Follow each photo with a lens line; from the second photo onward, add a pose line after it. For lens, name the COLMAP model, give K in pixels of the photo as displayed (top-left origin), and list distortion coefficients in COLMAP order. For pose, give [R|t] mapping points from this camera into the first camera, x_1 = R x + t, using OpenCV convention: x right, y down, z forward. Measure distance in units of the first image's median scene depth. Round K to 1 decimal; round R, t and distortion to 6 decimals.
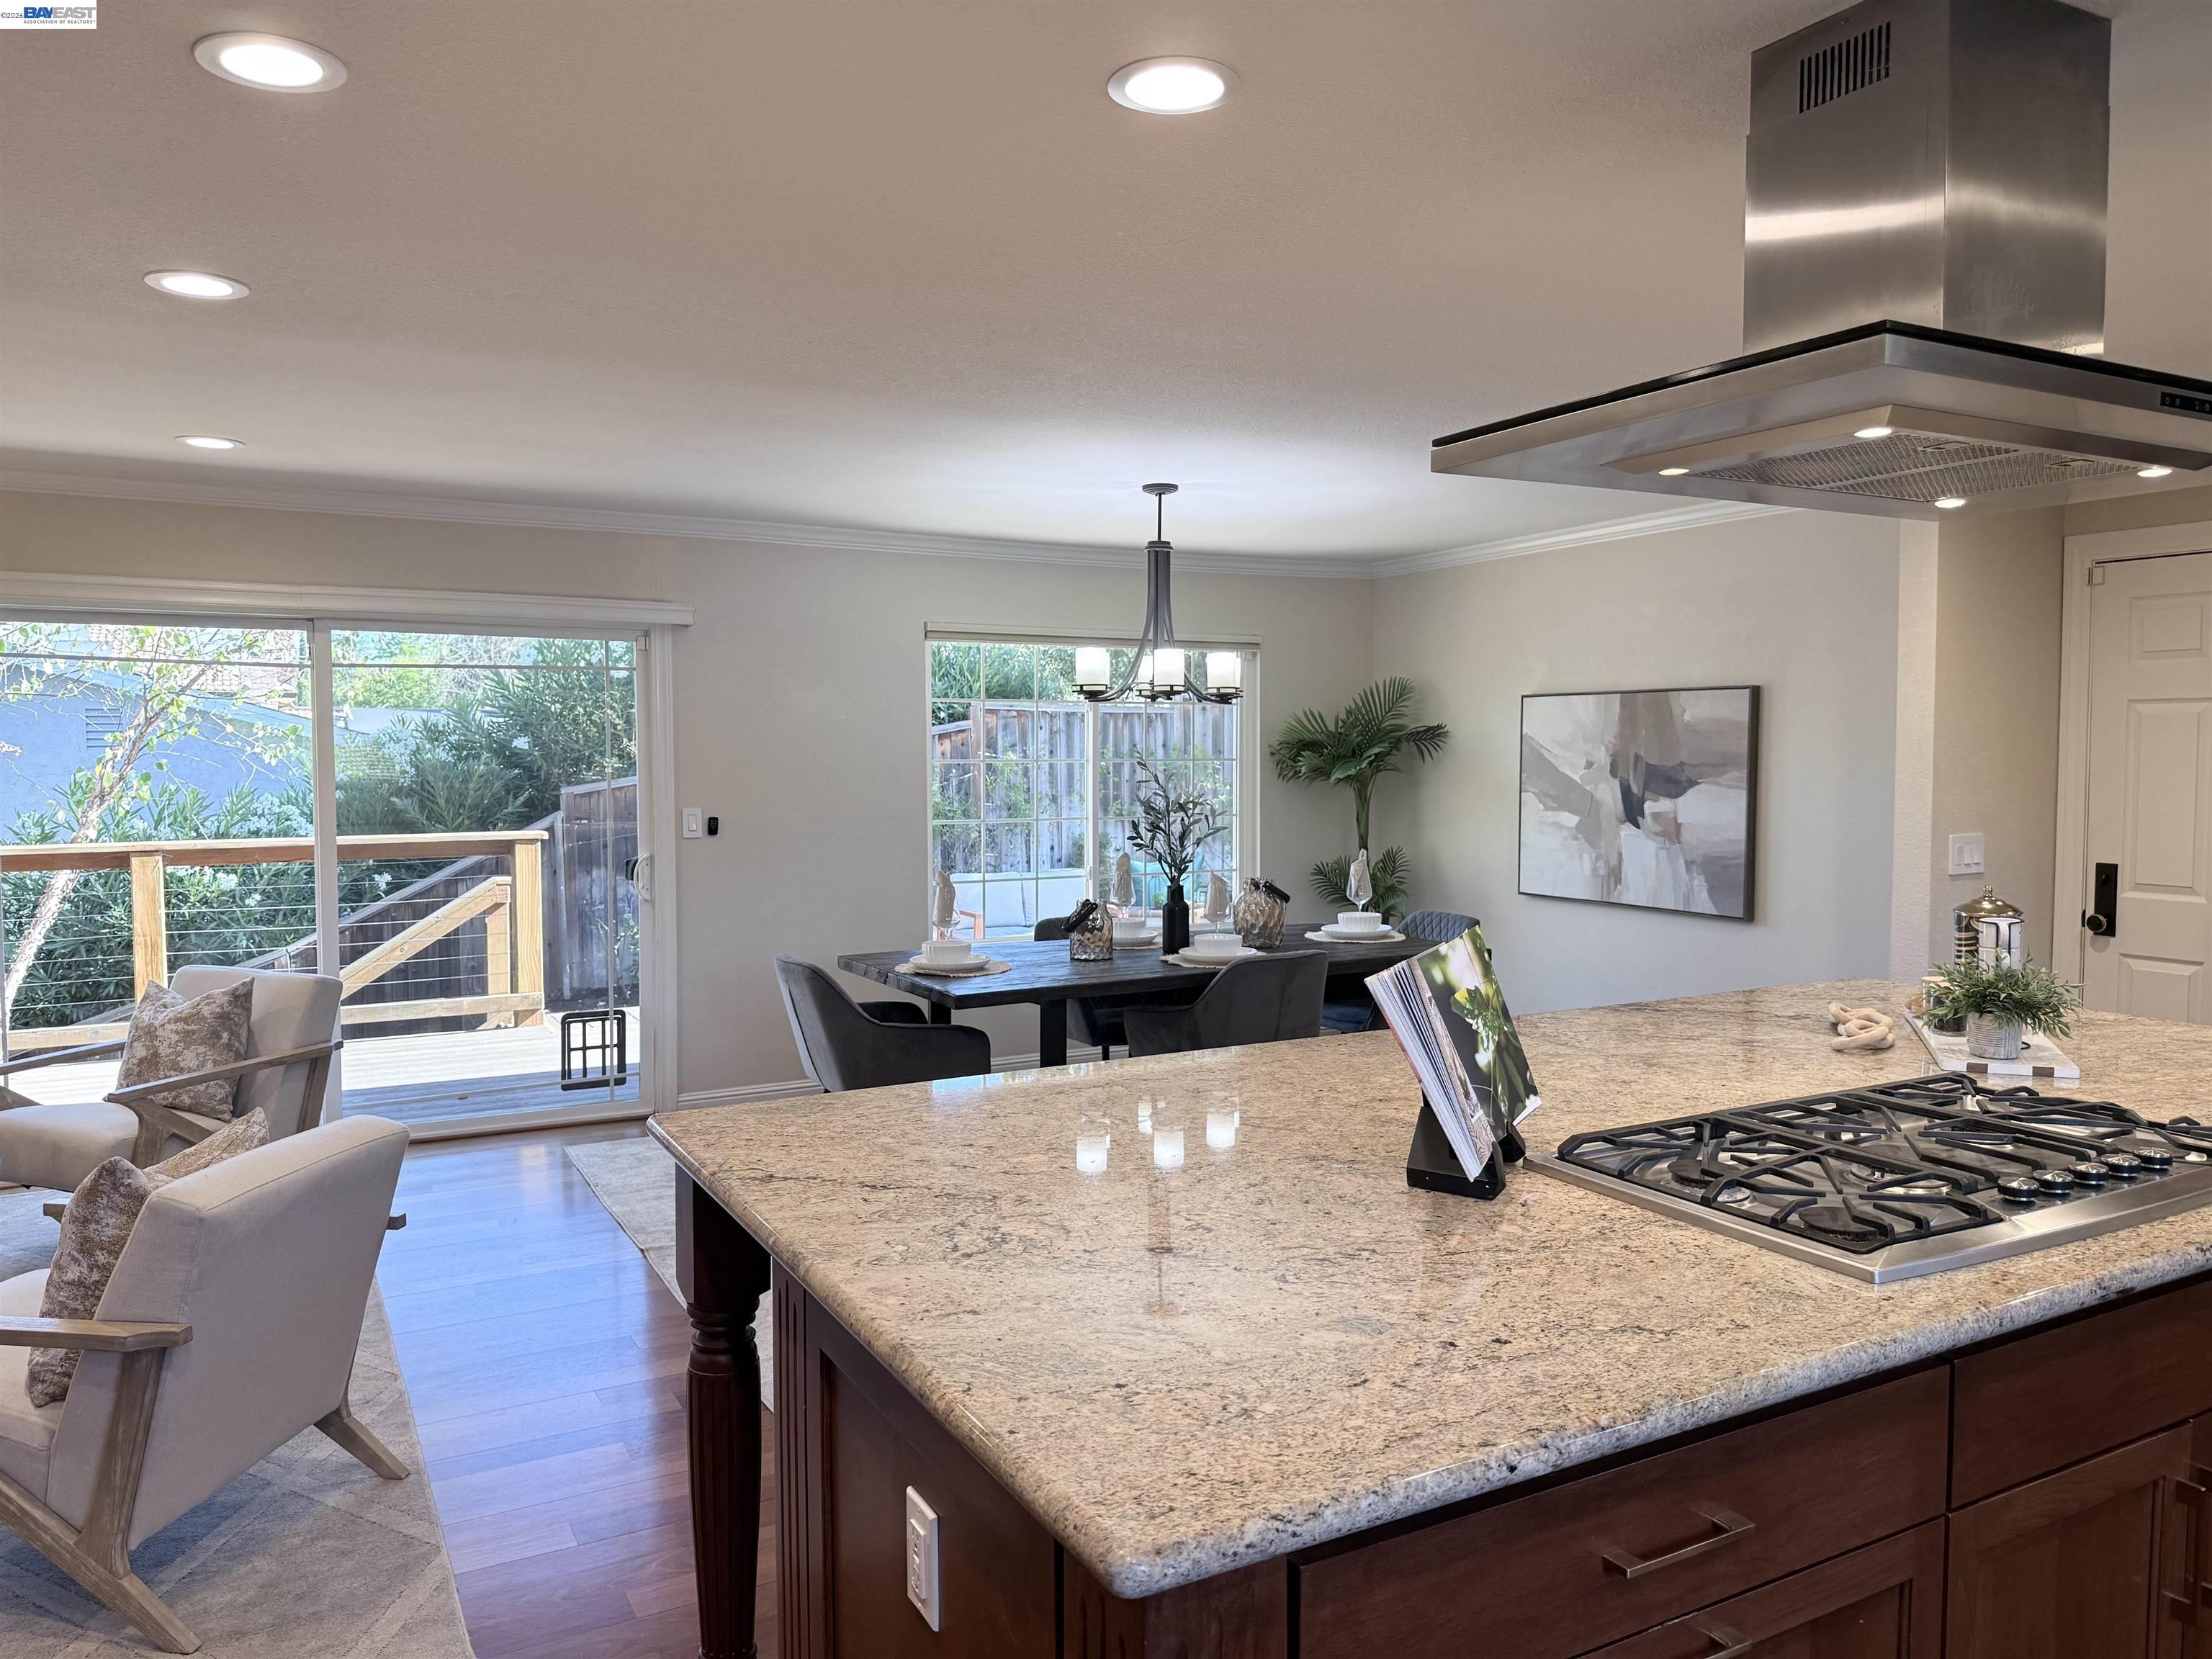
lens RADIAL K [[1562.9, 0, 1117.4], [0, 1562.9, 831.8], [0, 0, 1]] dist [0.099532, -0.142467]
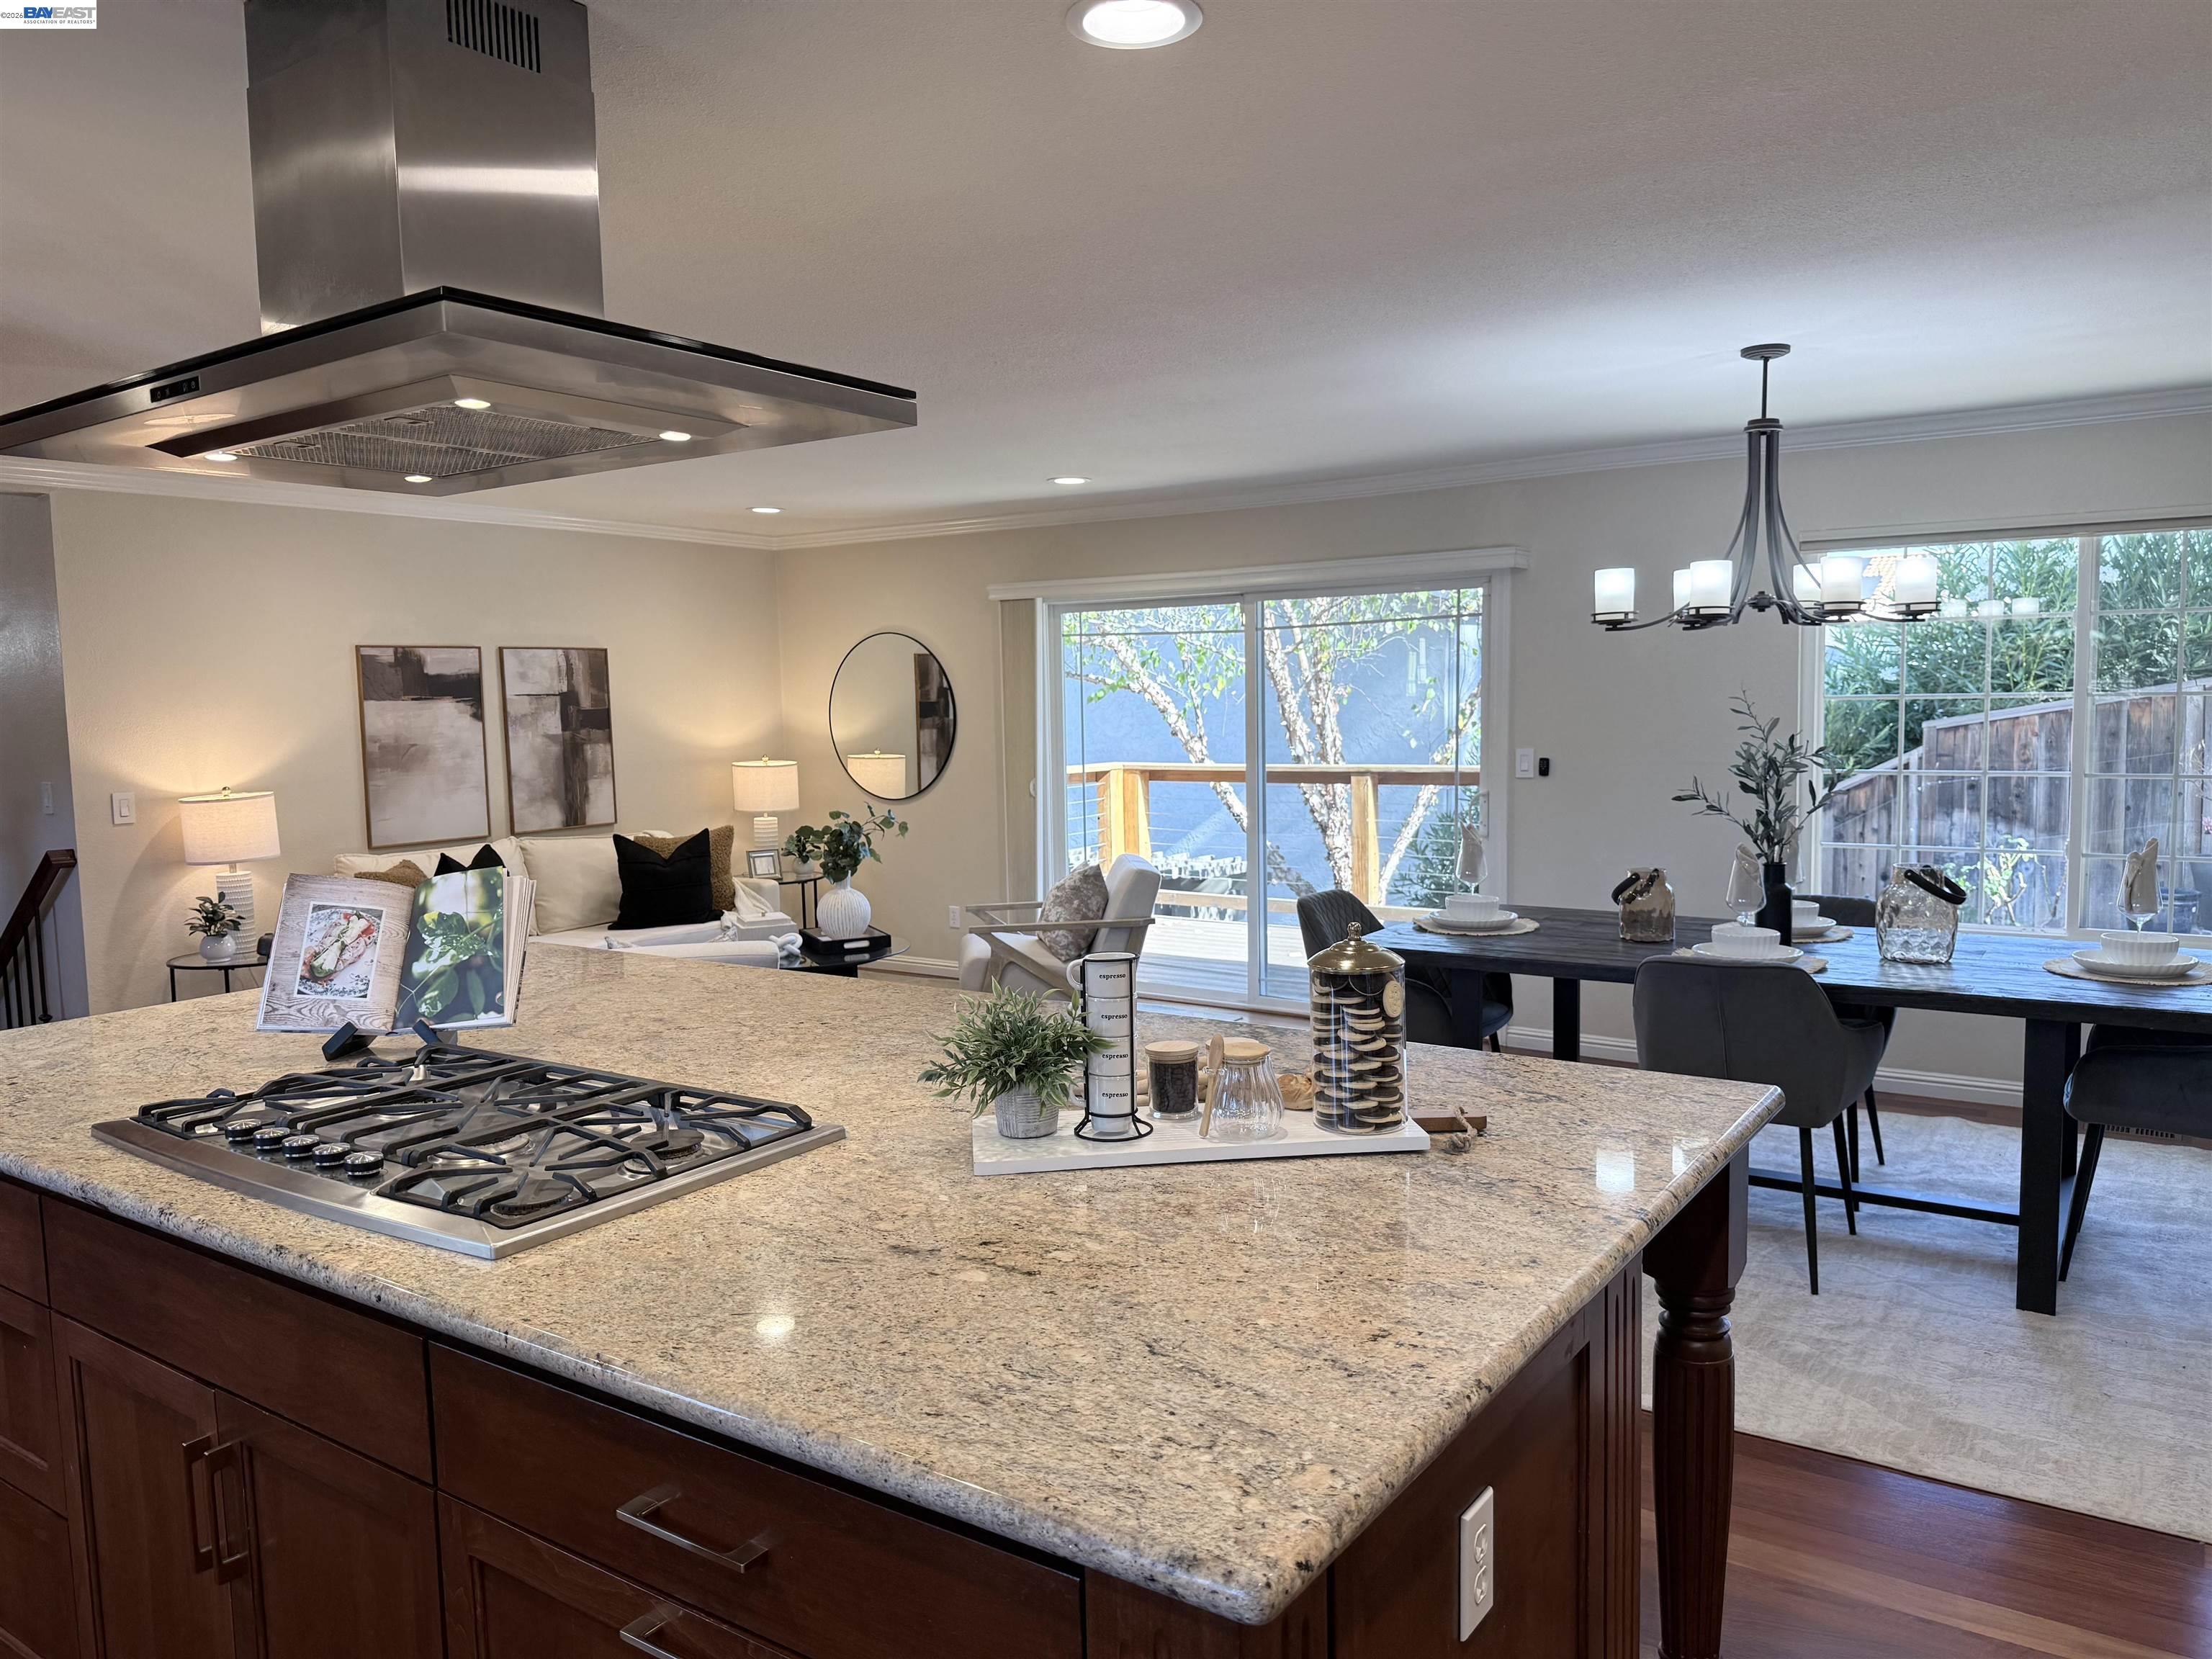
lens RADIAL K [[1555.5, 0, 1100.9], [0, 1555.5, 853.3], [0, 0, 1]] dist [0.110574, -0.133945]
pose [[0.444312, 0.083020, -0.892017, 0.521983], [-0.028602, 0.996504, 0.078498, -0.019348], [0.895415, -0.009364, 0.445133, 0.304820]]
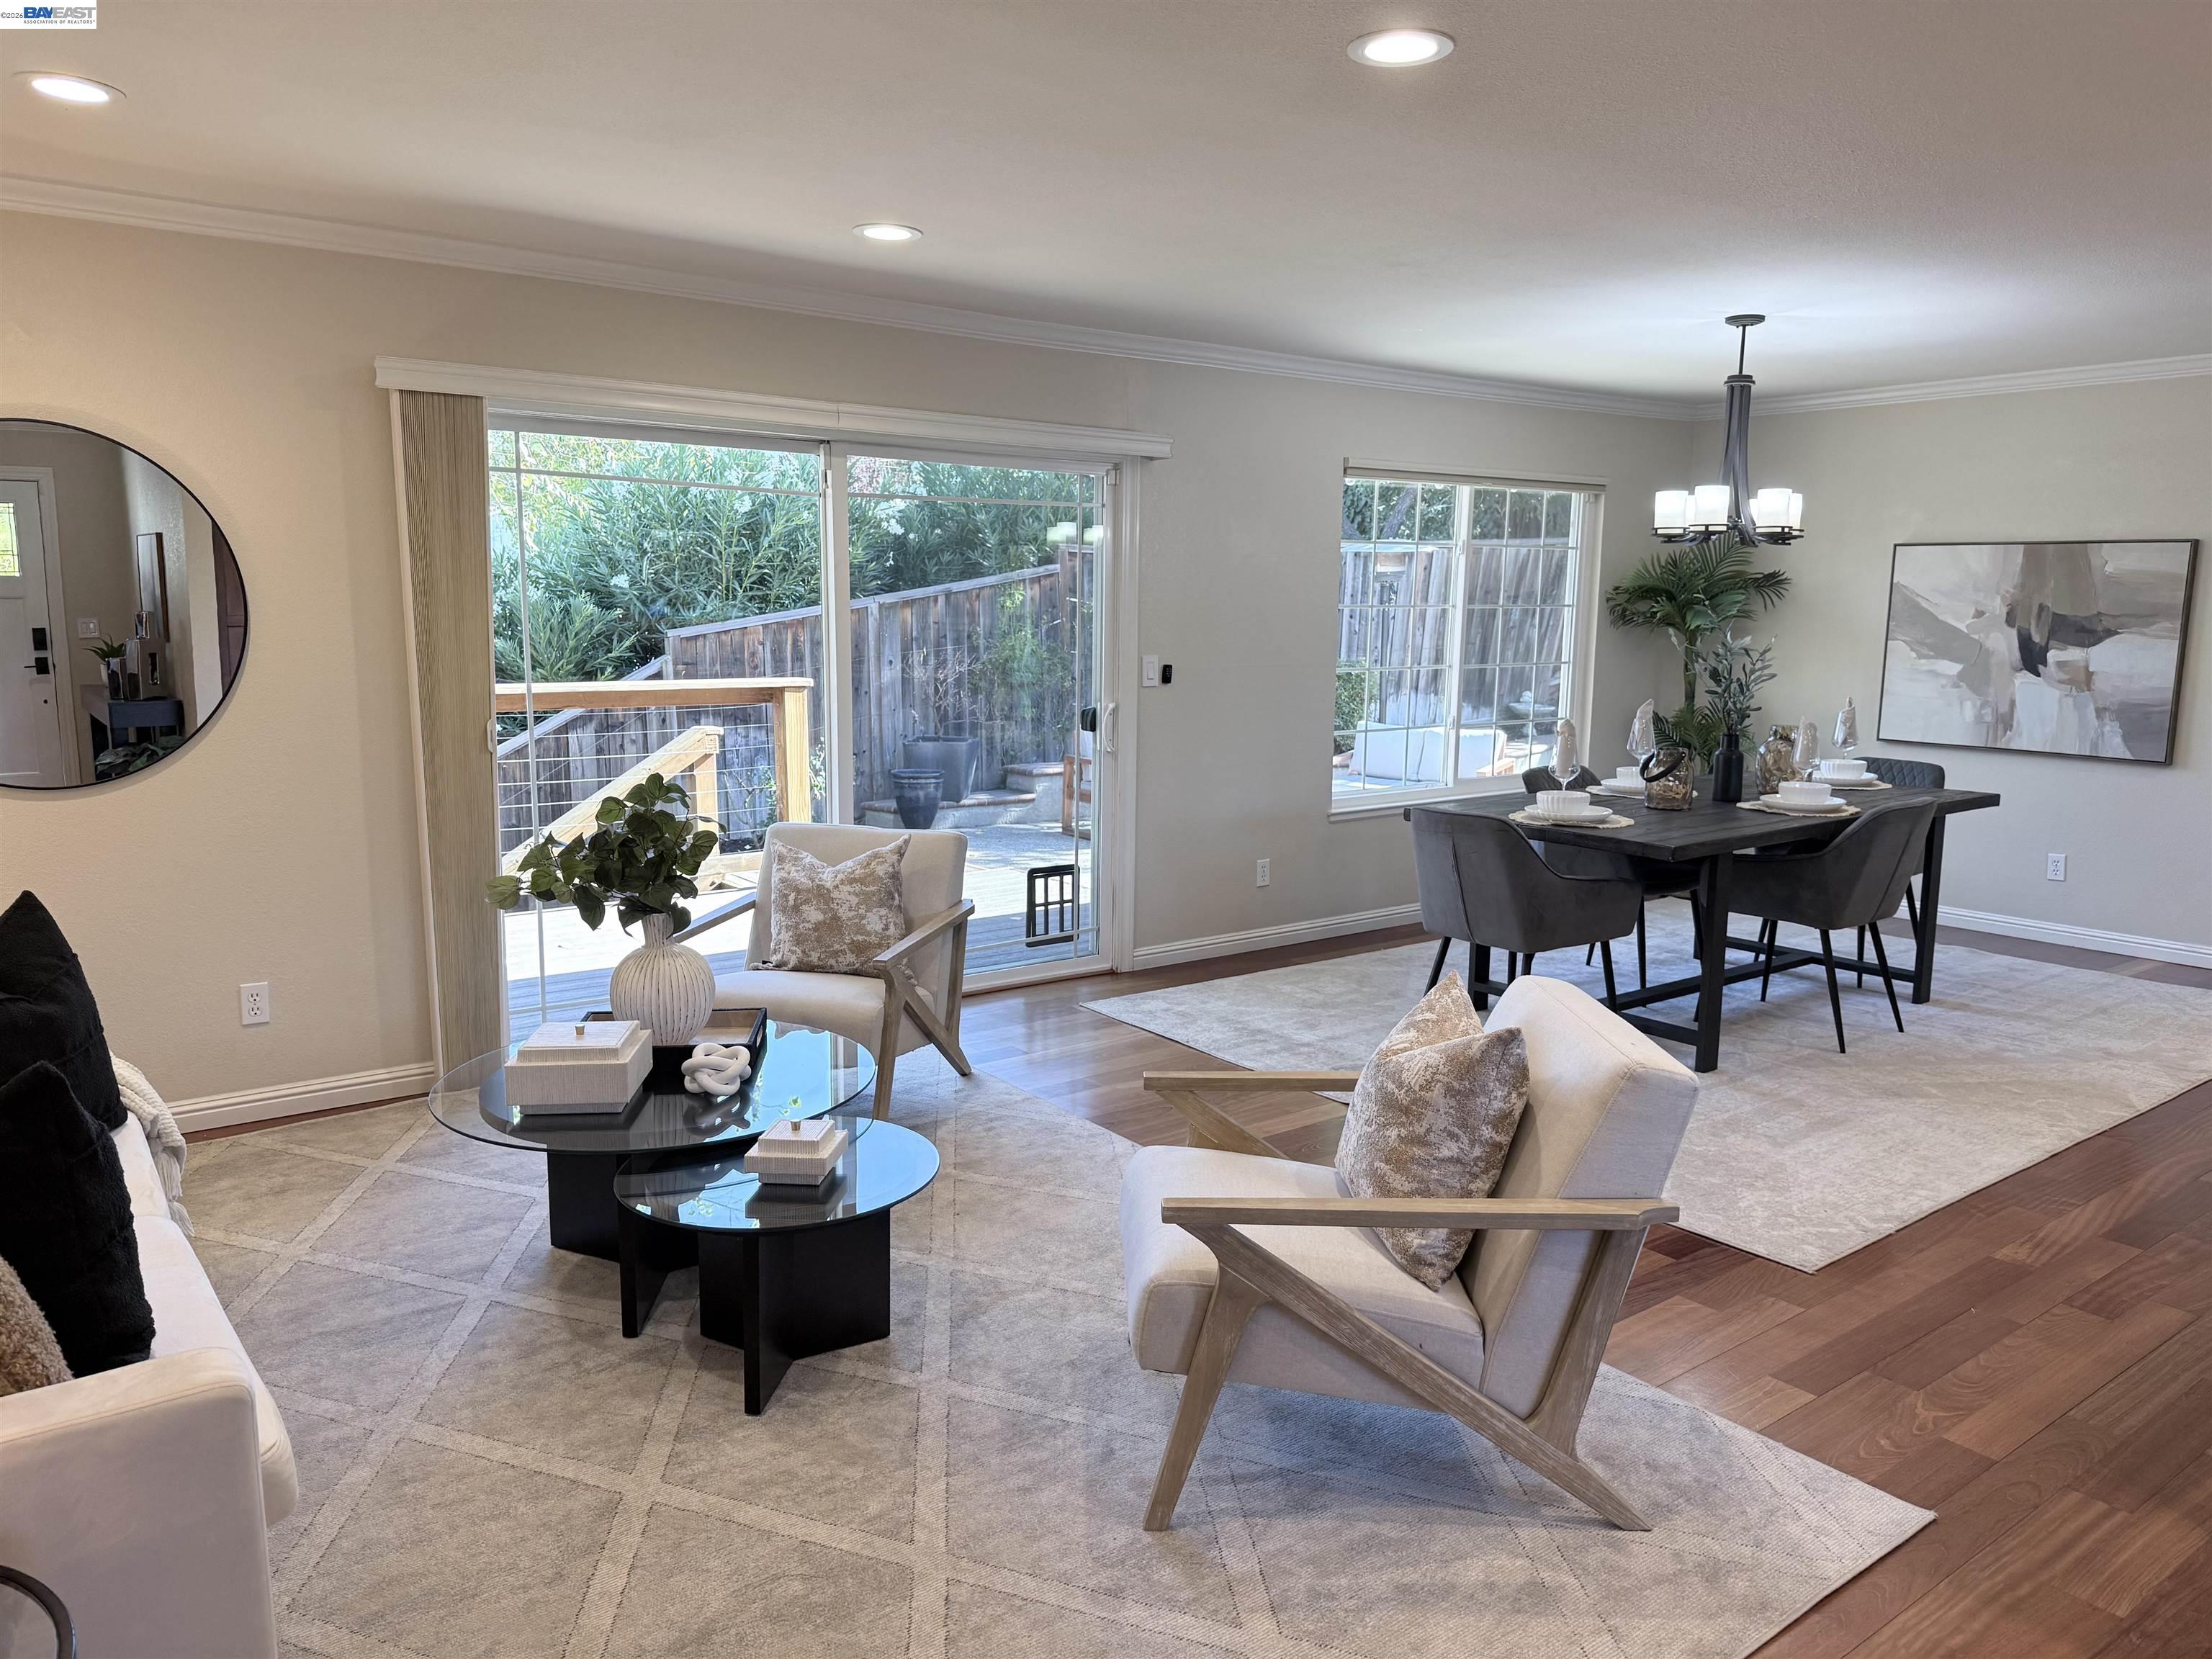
lens RADIAL K [[1548.3, 0, 1109.5], [0, 1548.3, 876.9], [0, 0, 1]] dist [0.085487, -0.123937]
pose [[0.988371, -0.016319, 0.151187, -0.443321], [-0.002811, 0.992094, 0.125464, 0.000714], [-0.152039, -0.124430, 0.980511, 0.062753]]
